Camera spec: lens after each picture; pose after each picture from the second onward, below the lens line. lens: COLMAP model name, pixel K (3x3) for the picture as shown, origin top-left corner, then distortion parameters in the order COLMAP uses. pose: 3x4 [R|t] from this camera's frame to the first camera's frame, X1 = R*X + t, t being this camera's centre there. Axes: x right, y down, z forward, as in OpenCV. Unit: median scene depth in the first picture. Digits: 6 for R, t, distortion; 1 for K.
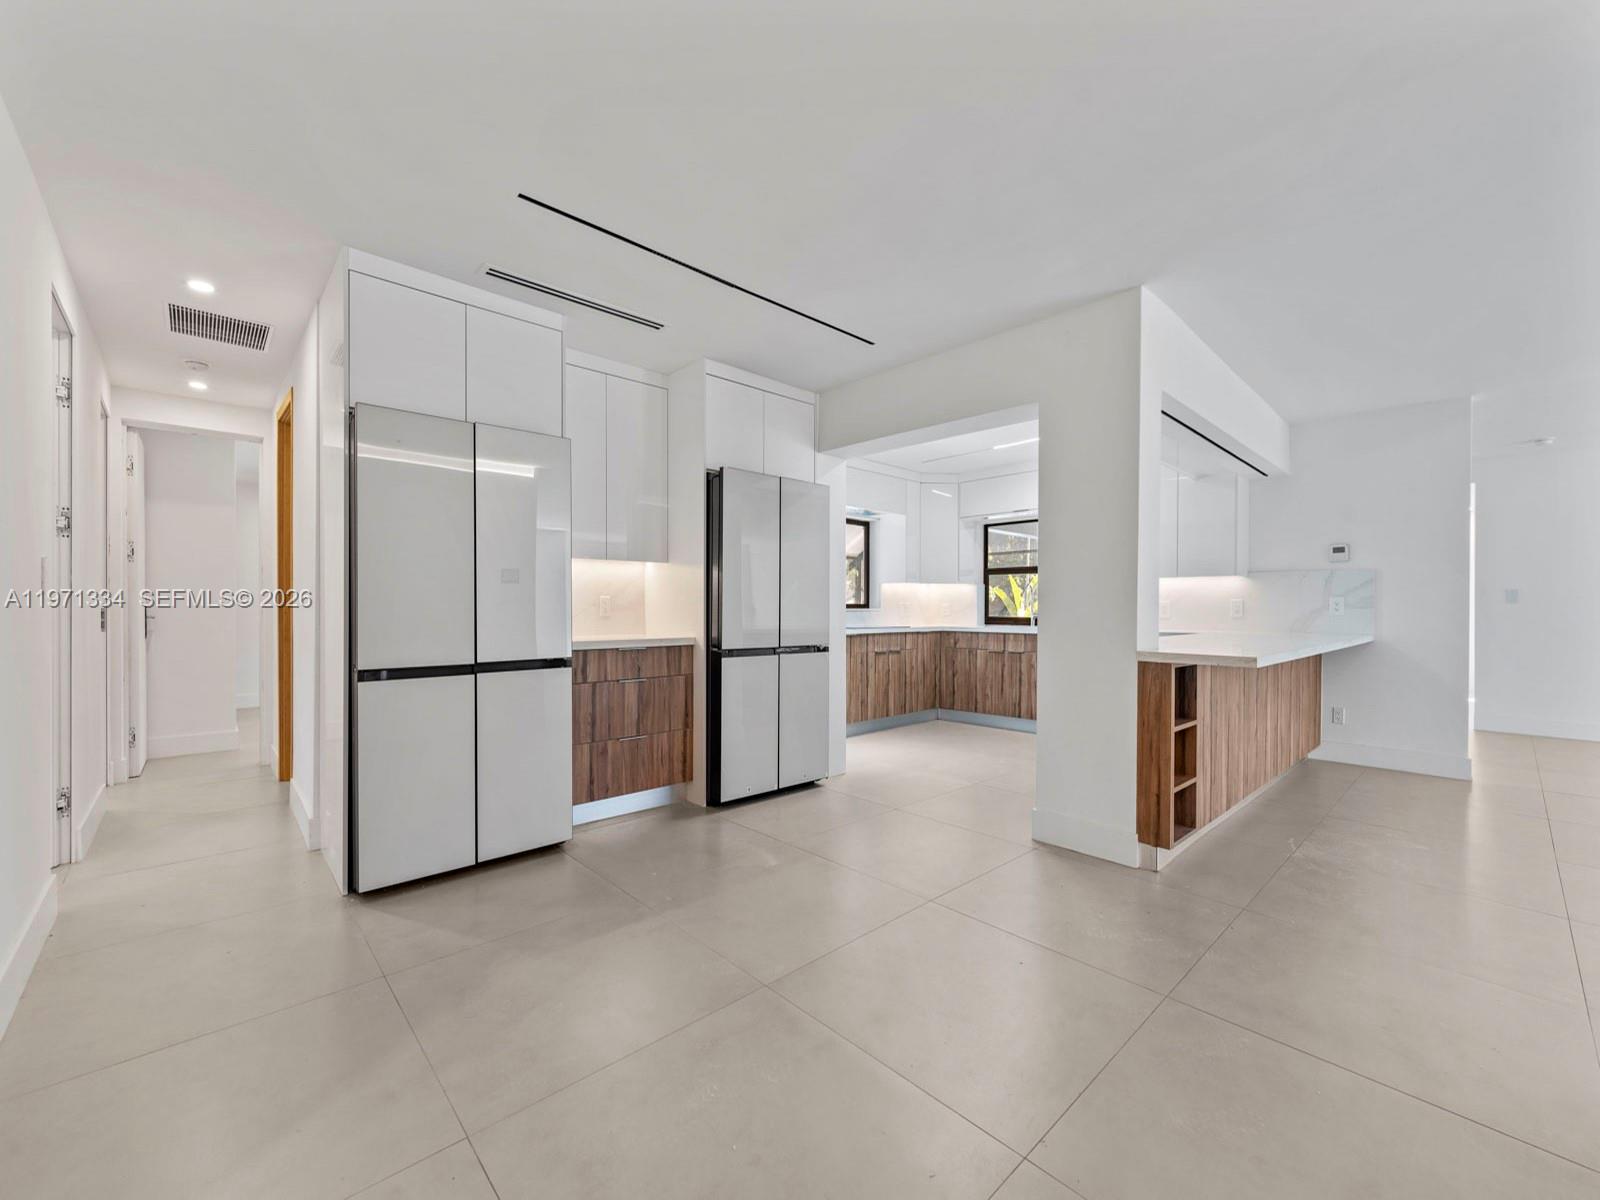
lens RADIAL K [[658.9, 0, 791.0], [0, 658.9, 603.9], [0, 0, 1]] dist [0.000202, -0.000022]
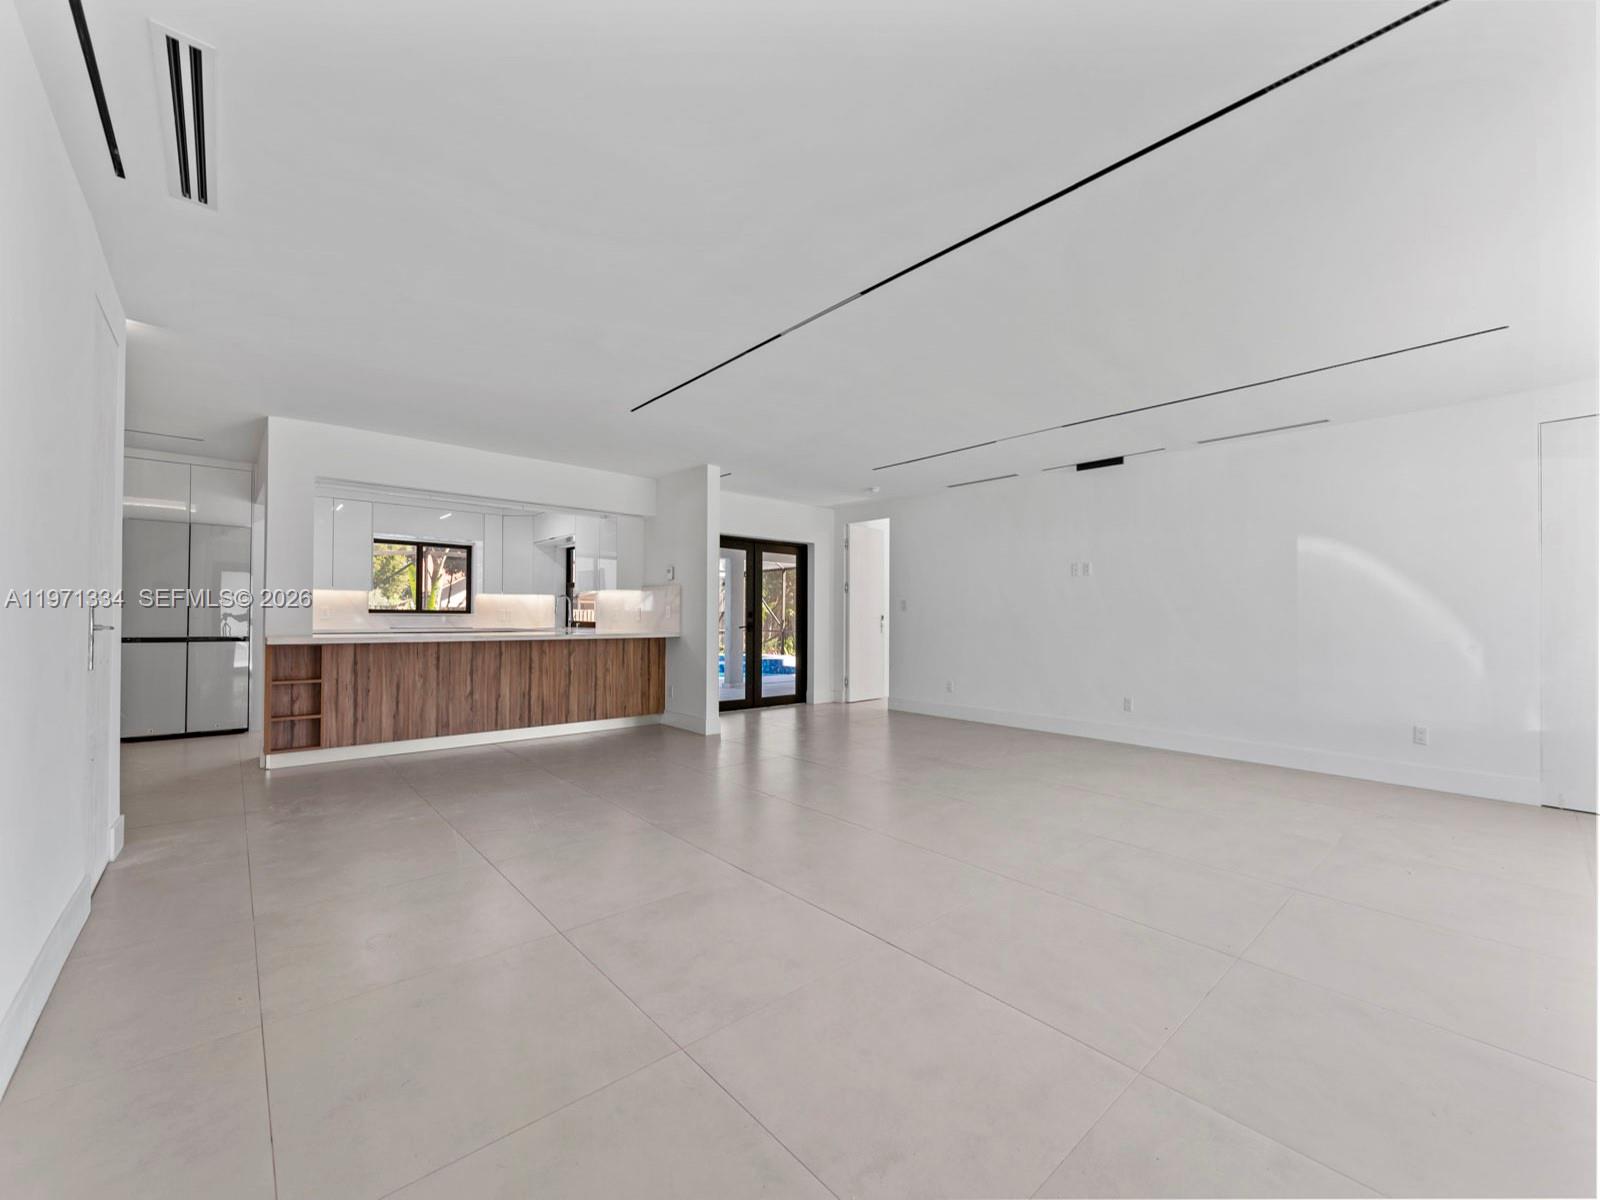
lens RADIAL K [[646.5, 0, 794.9], [0, 646.5, 611.9], [0, 0, 1]] dist [-0.001001, 0.000103]
pose [[0.999766, 0.003972, -0.021256, 0.848733], [-0.004041, 0.999987, -0.003218, 0.005004], [0.021243, 0.003304, 0.999769, -0.260998]]
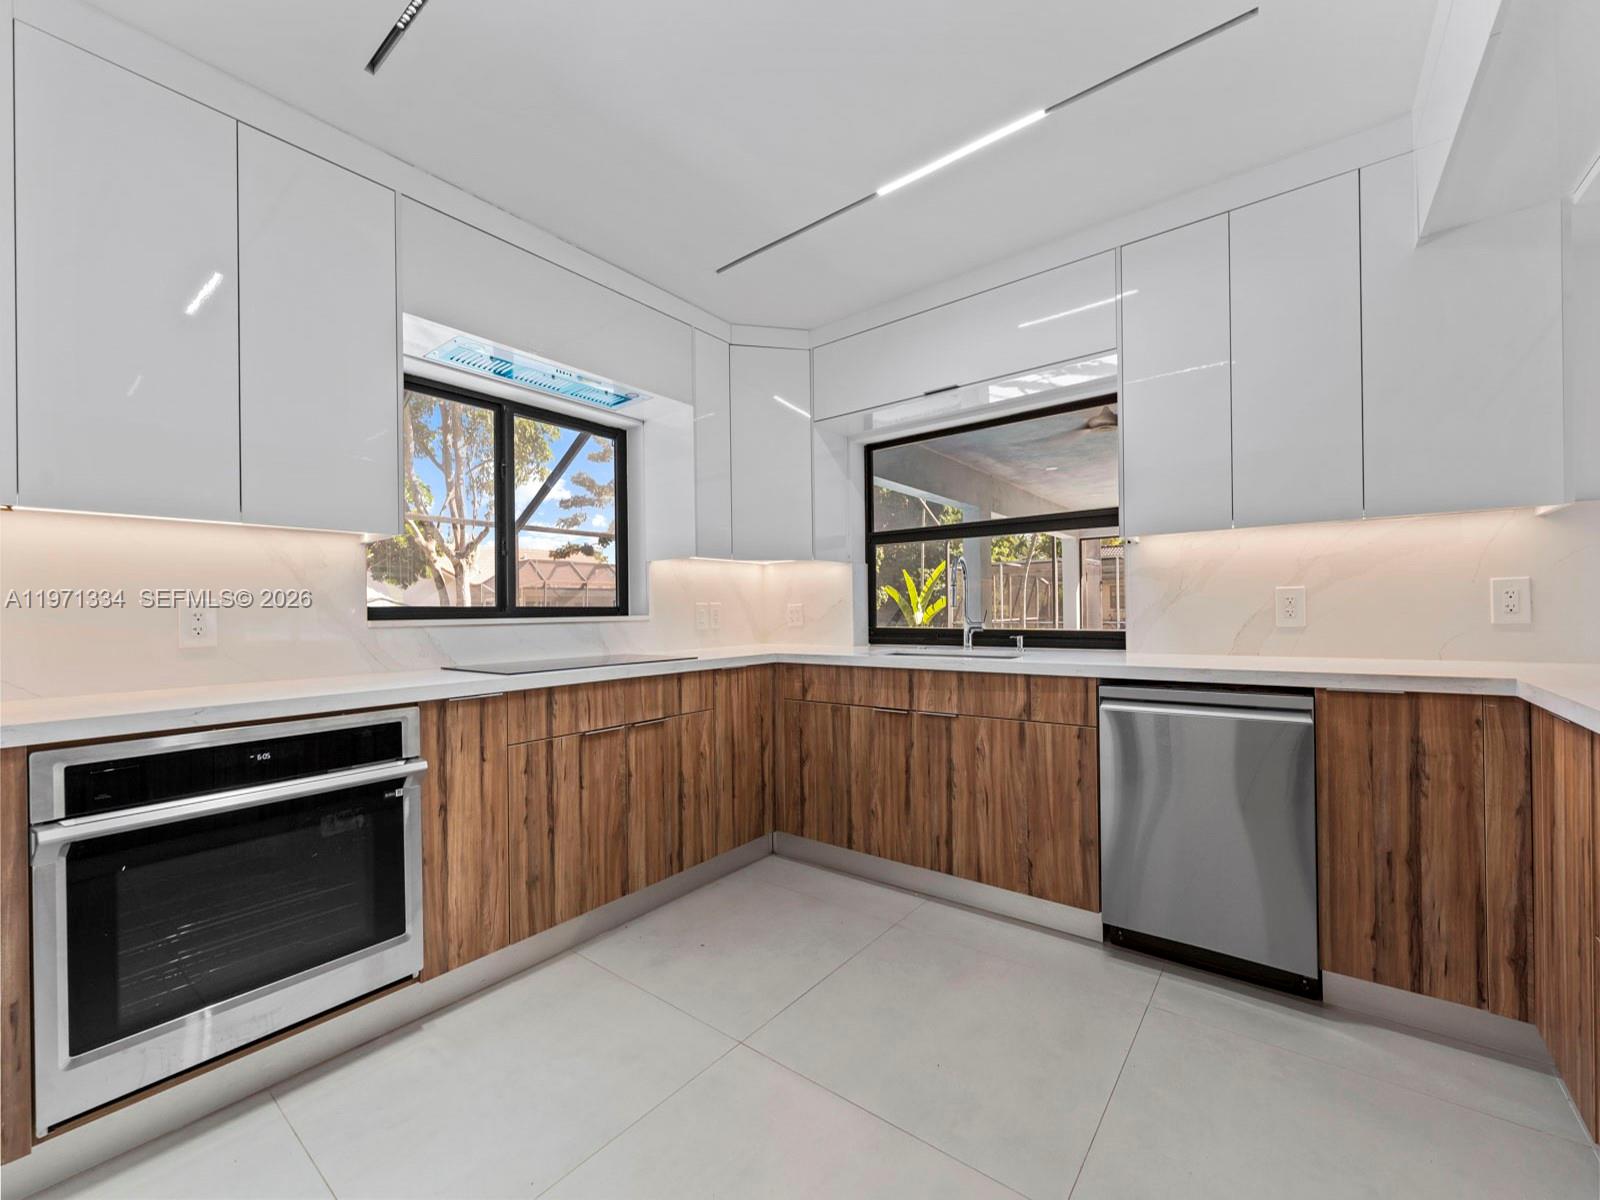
lens RADIAL K [[646.5, 0, 794.9], [0, 646.5, 611.9], [0, 0, 1]] dist [-0.001001, 0.000103]
pose [[0.987438, -0.016608, 0.157129, 0.179636], [0.016039, 0.999859, 0.004884, 0.004099], [-0.157188, -0.002302, 0.987566, 0.581621]]
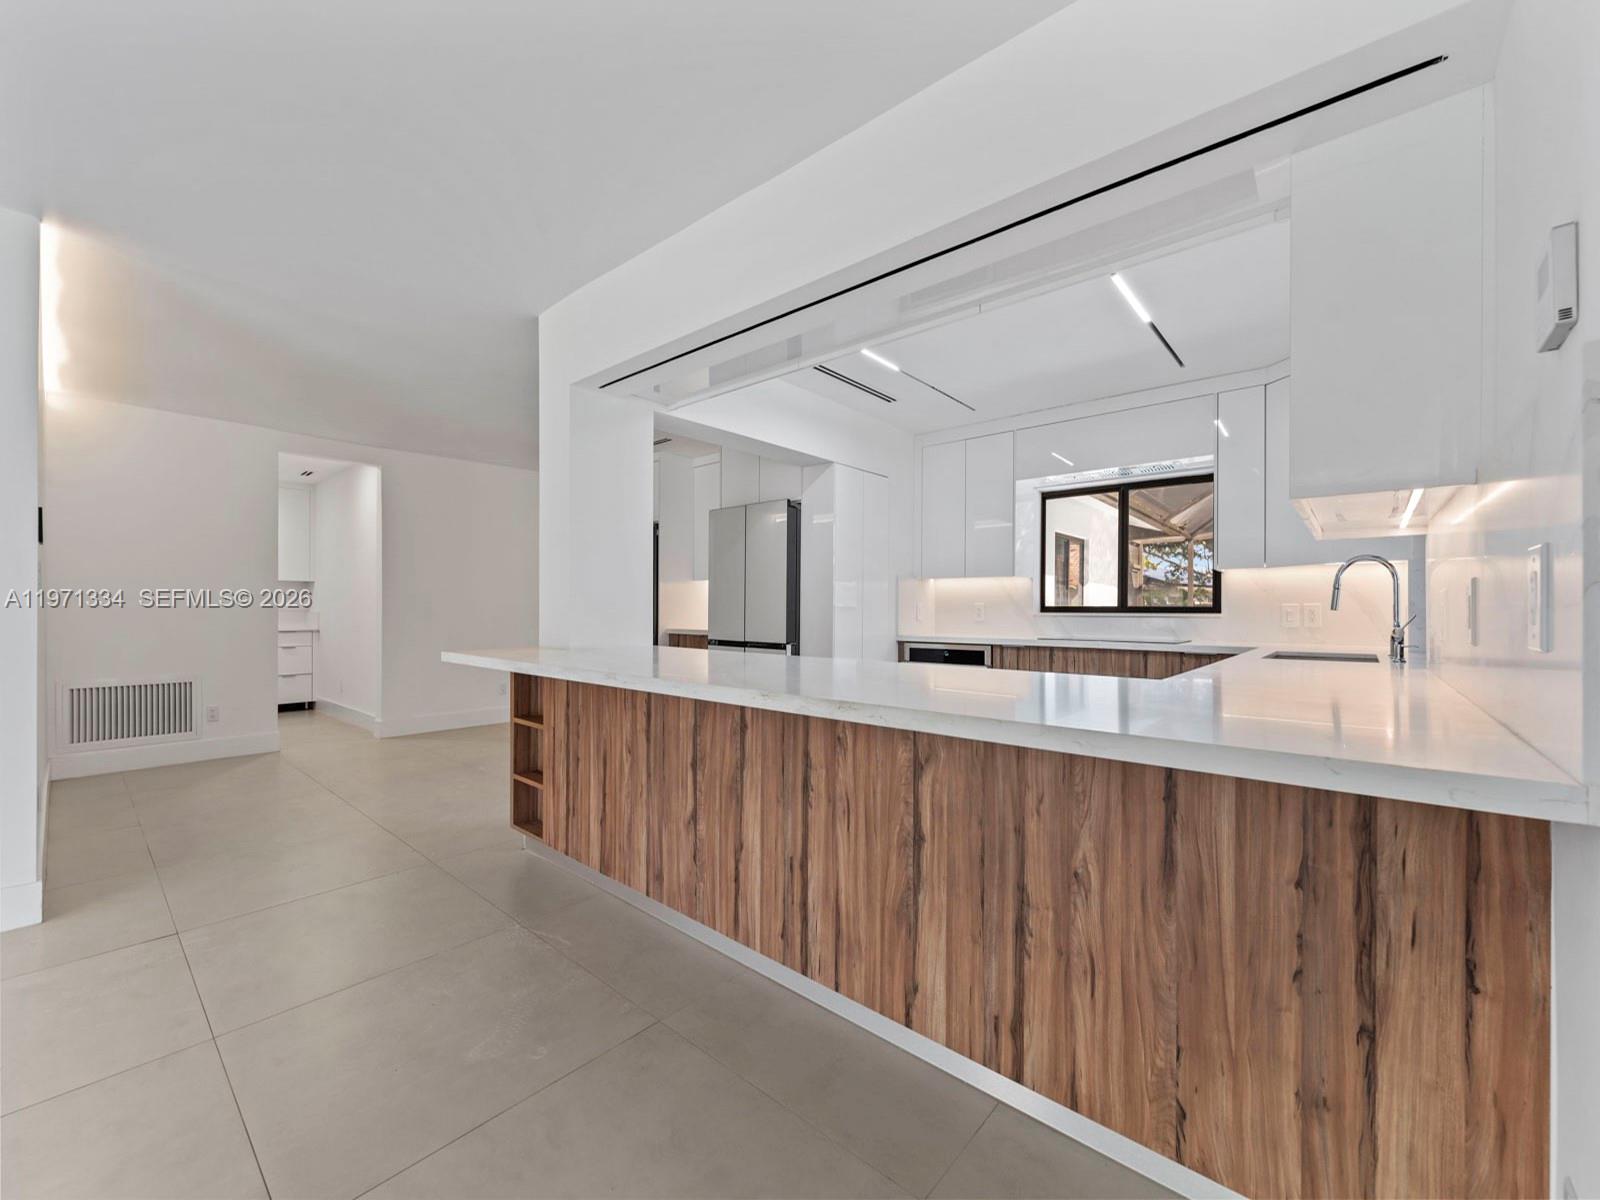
lens RADIAL K [[646.5, 0, 794.9], [0, 646.5, 611.9], [0, 0, 1]] dist [-0.001001, 0.000103]
pose [[0.105965, 0.000162, -0.994370, 0.740679], [-0.000028, 1.000000, 0.000160, 0.005823], [0.994370, 0.000011, 0.105965, 0.593158]]
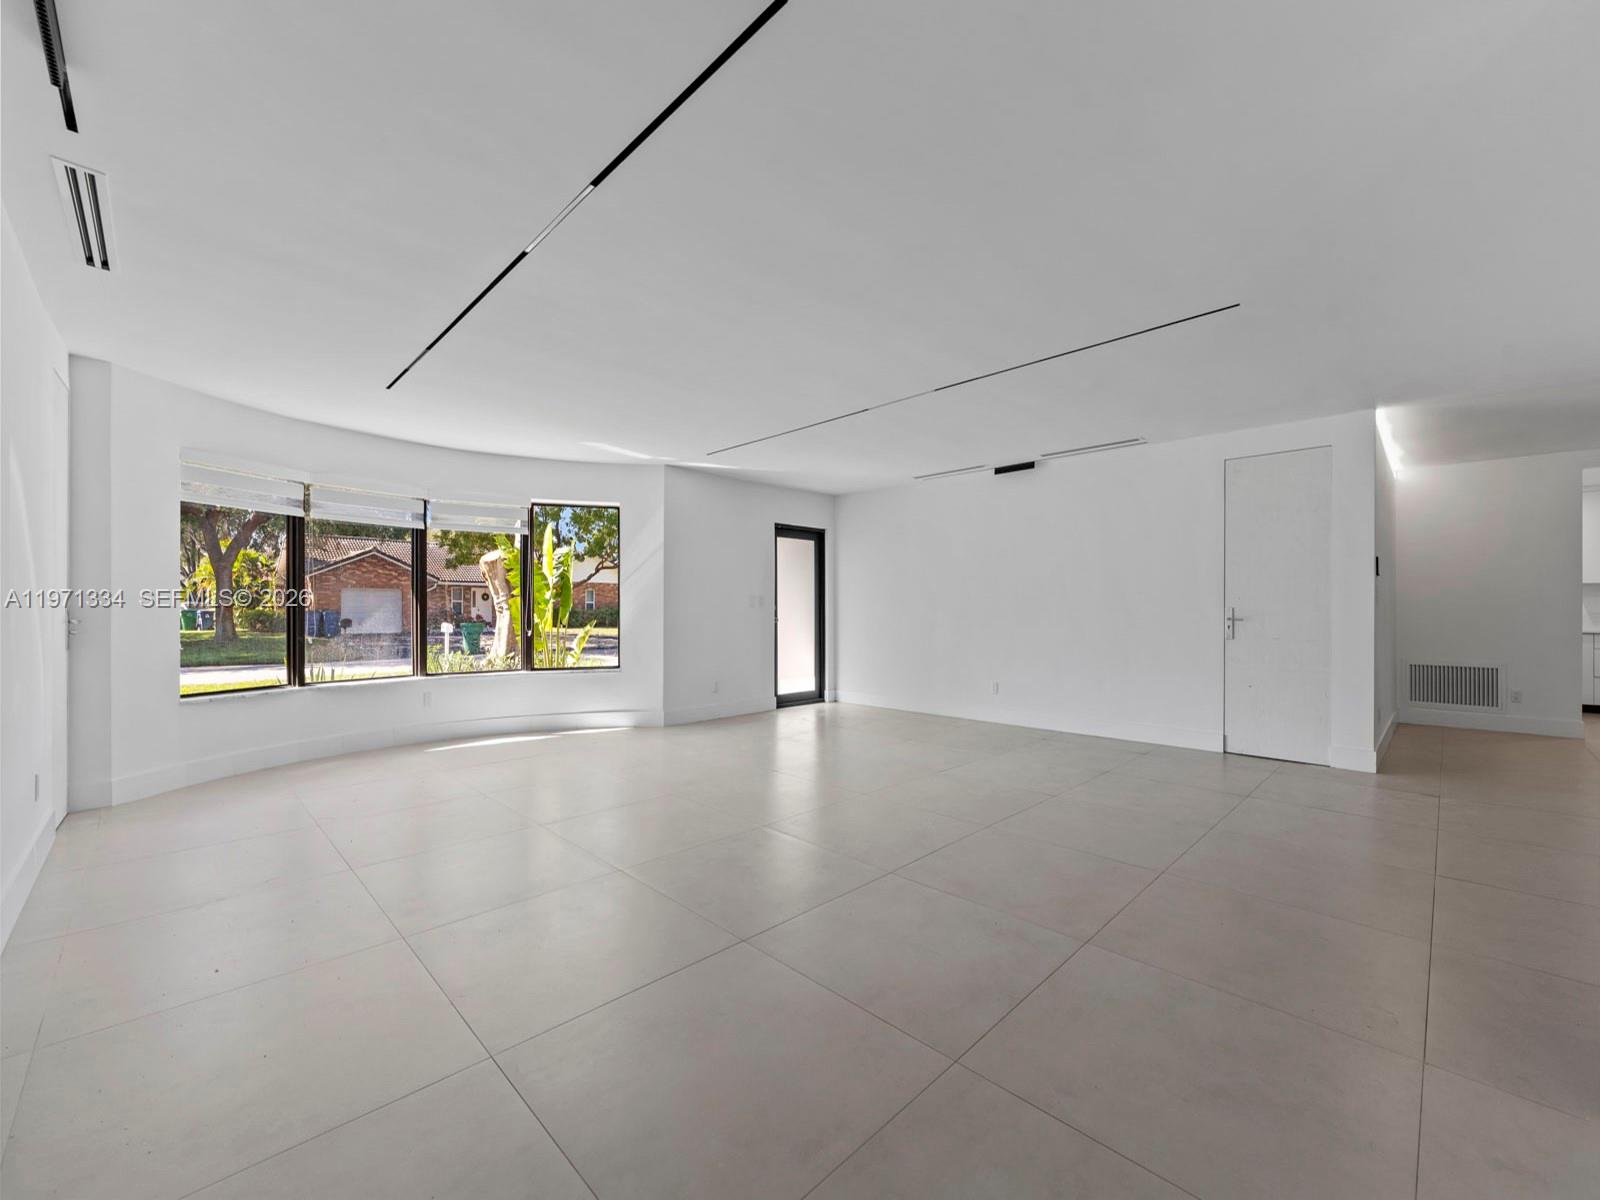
lens RADIAL K [[646.5, 0, 794.9], [0, 646.5, 611.9], [0, 0, 1]] dist [-0.001001, 0.000103]
pose [[-0.999193, -0.004239, -0.039947, 0.993466], [-0.004221, 0.999991, -0.000528, 0.009098], [0.039949, -0.000359, -0.999202, 0.885778]]
